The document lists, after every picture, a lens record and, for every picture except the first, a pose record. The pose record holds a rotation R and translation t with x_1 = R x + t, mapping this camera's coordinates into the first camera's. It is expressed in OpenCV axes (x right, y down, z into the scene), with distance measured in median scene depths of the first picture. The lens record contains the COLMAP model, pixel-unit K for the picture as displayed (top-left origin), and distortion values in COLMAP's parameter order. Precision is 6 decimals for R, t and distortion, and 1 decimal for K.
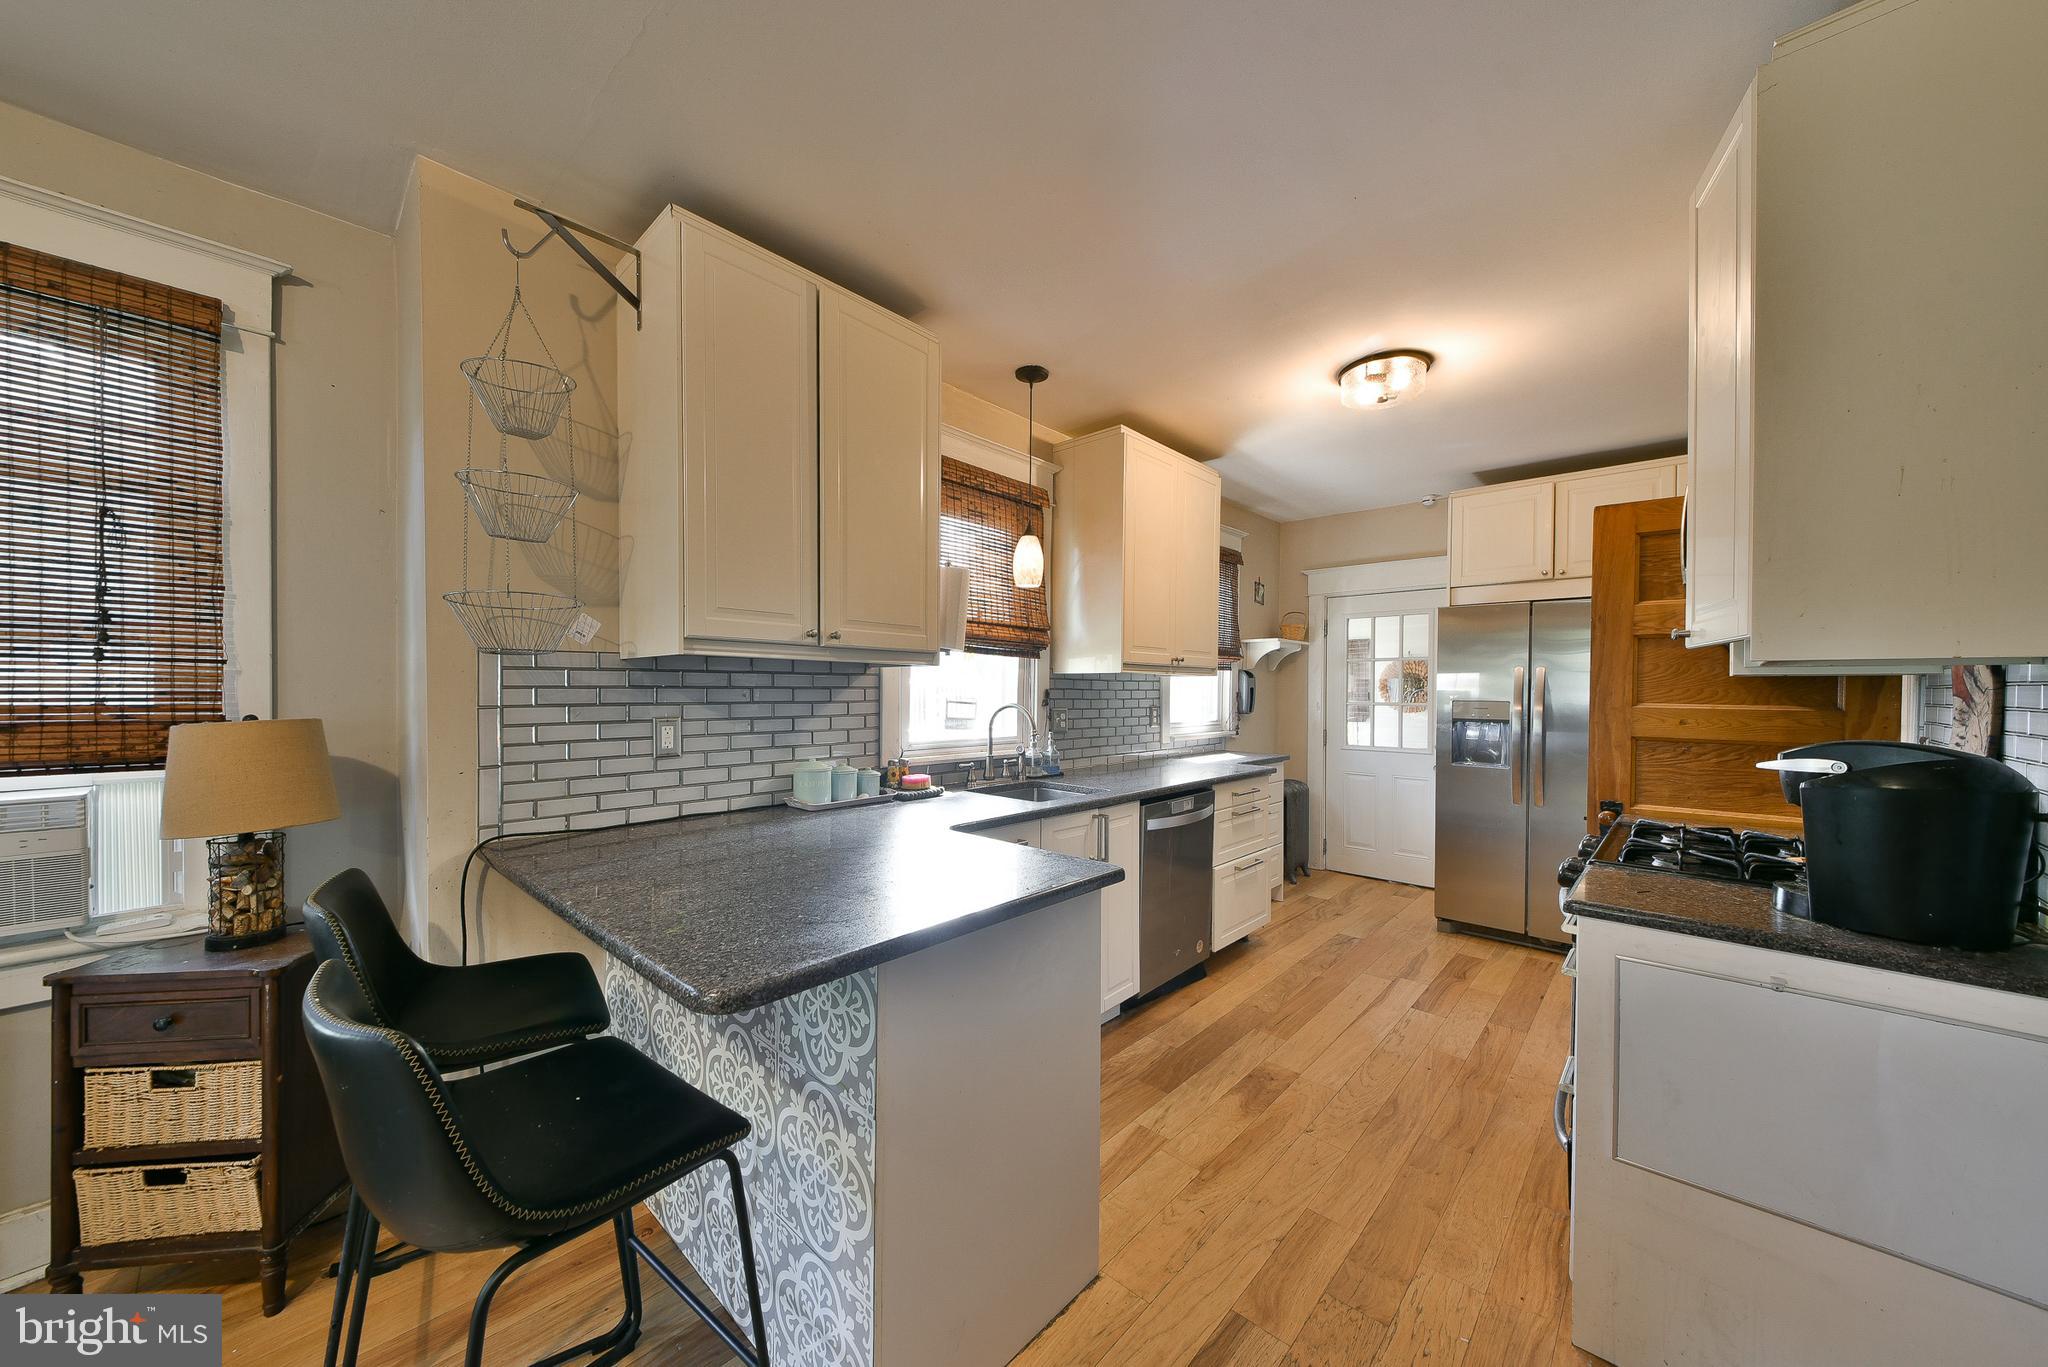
lens RADIAL K [[734.4, 0, 954.4], [0, 734.4, 695.0], [0, 0, 1]] dist [0.022377, -0.008184]
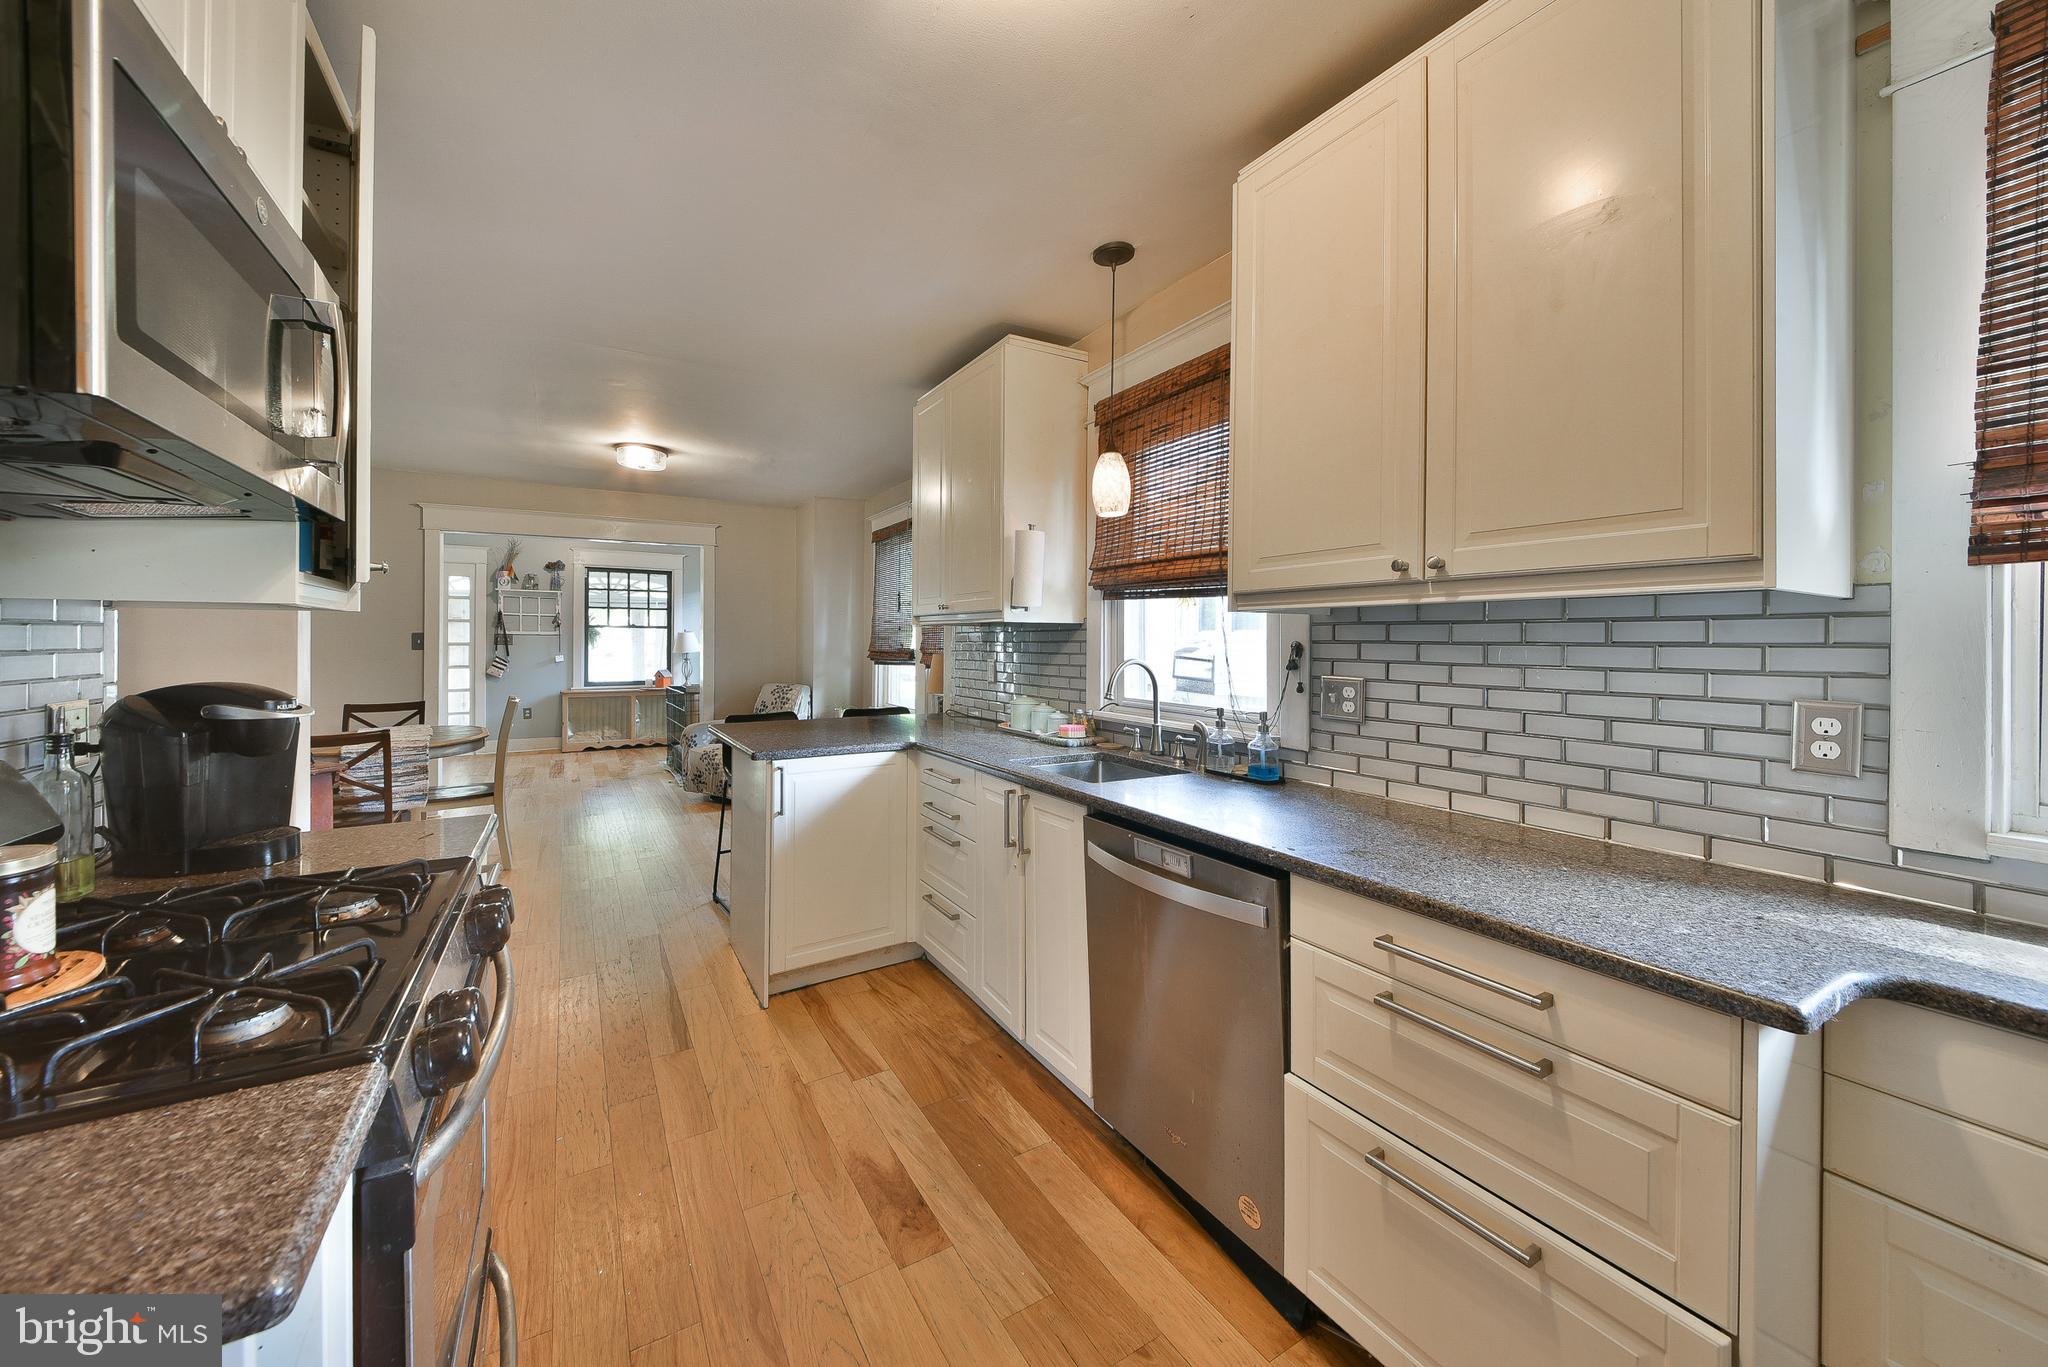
lens RADIAL K [[734.4, 0, 1002.1], [0, 734.4, 645.7], [0, 0, 1]] dist [0.022377, -0.008184]
pose [[-0.258938, -0.001546, -0.965893, 1.422113], [-0.014404, 0.999894, 0.002261, -0.004789], [0.965787, 0.014498, -0.258933, 1.692778]]
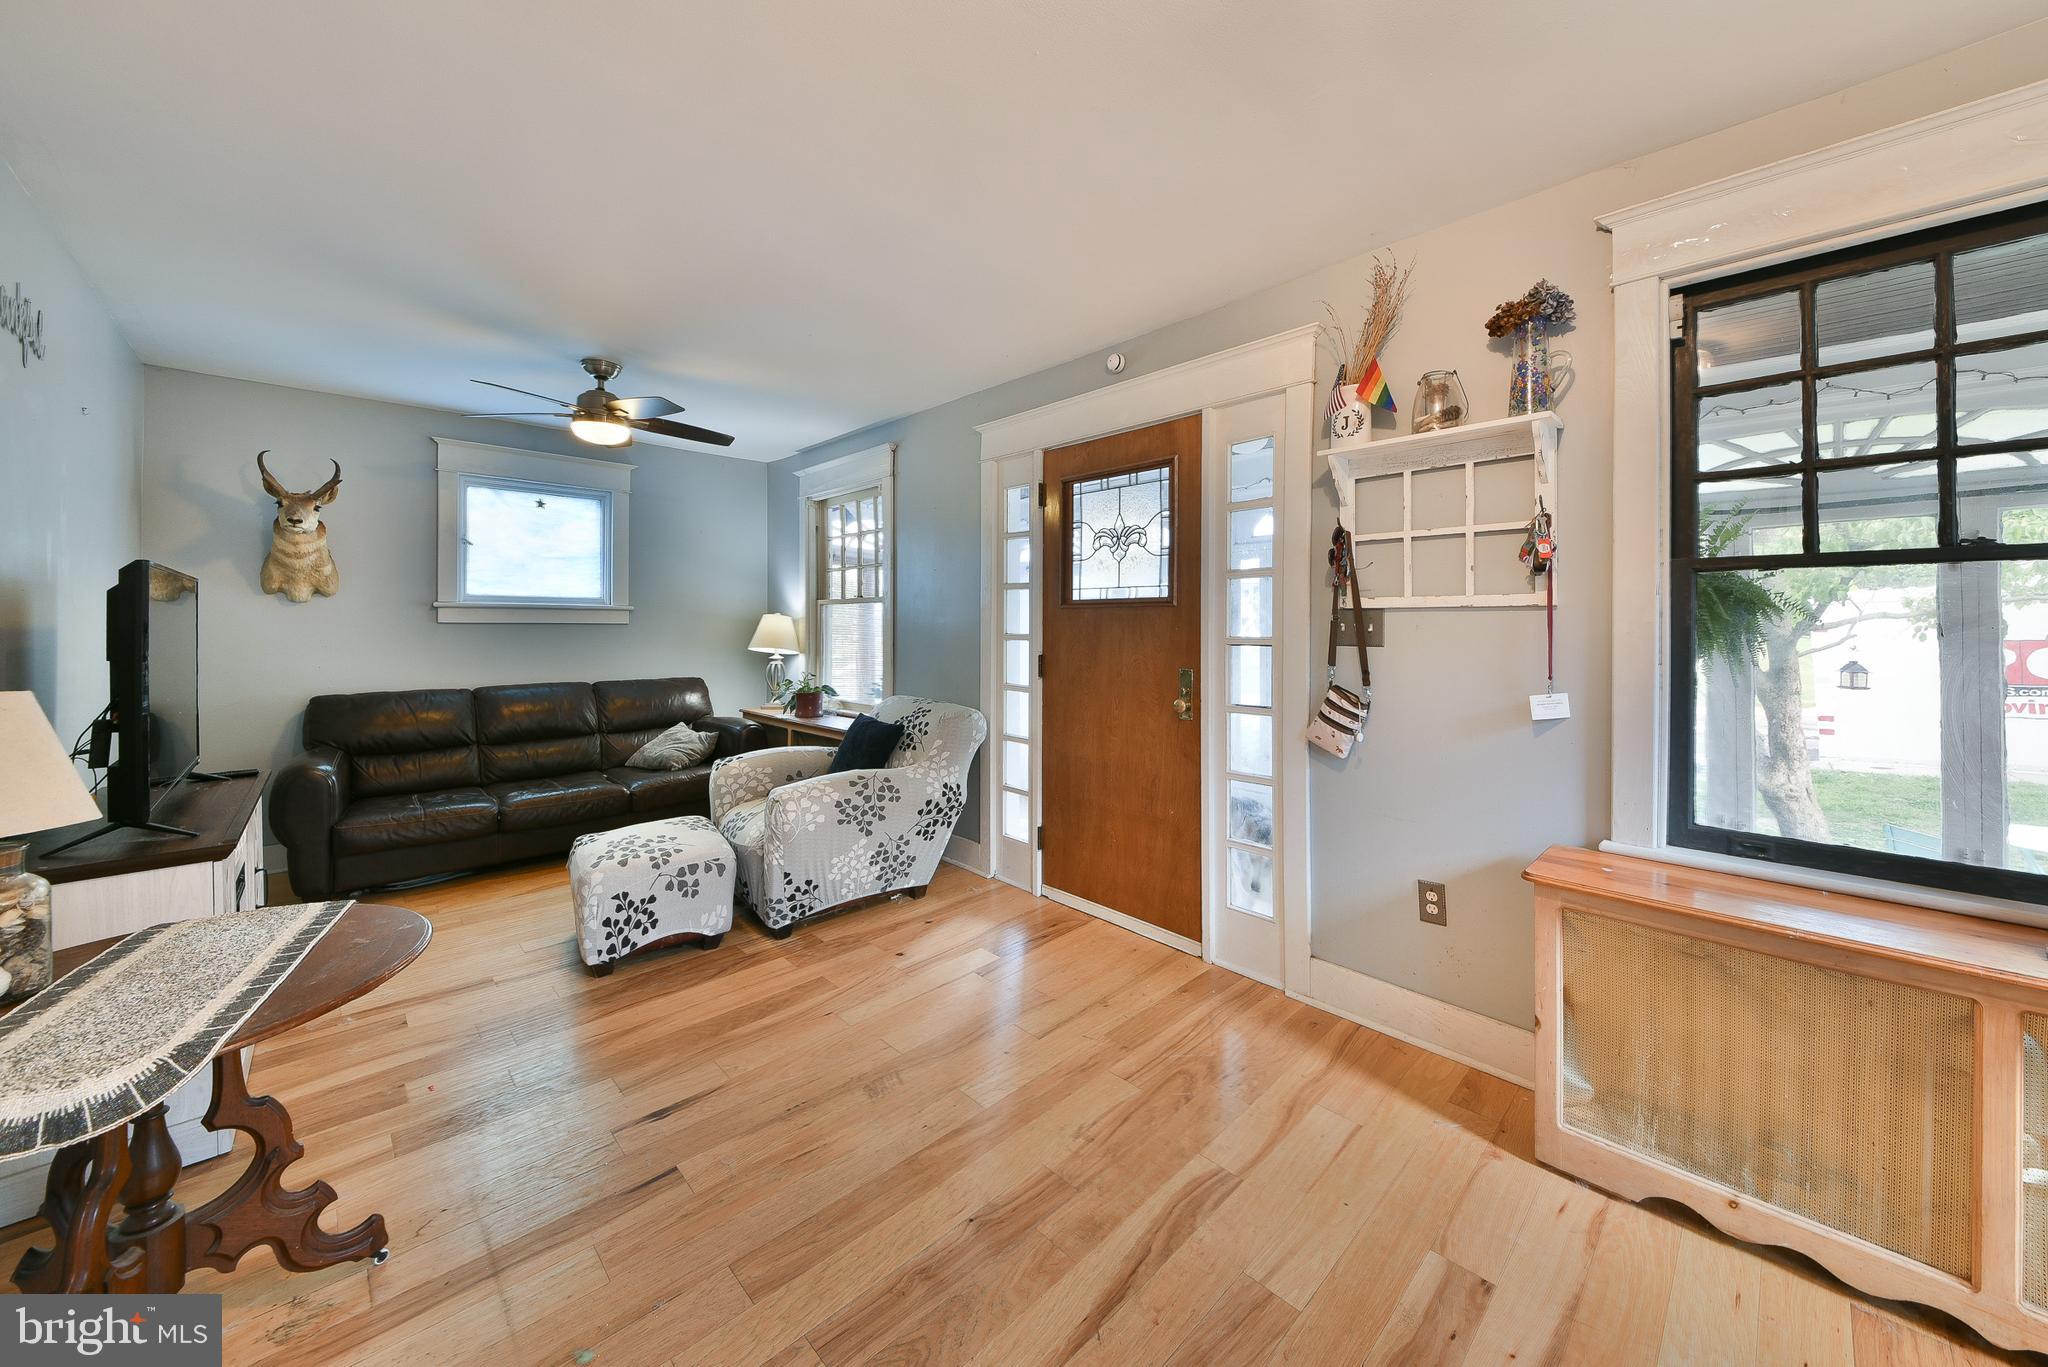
lens RADIAL K [[734.4, 0, 1085.1], [0, 734.4, 620.9], [0, 0, 1]] dist [0.022377, -0.008184]
pose [[-0.999720, -0.011245, -0.020809, -1.585516], [-0.011391, 0.999911, 0.006893, -0.002075], [0.020729, 0.007128, -0.999760, -1.071081]]
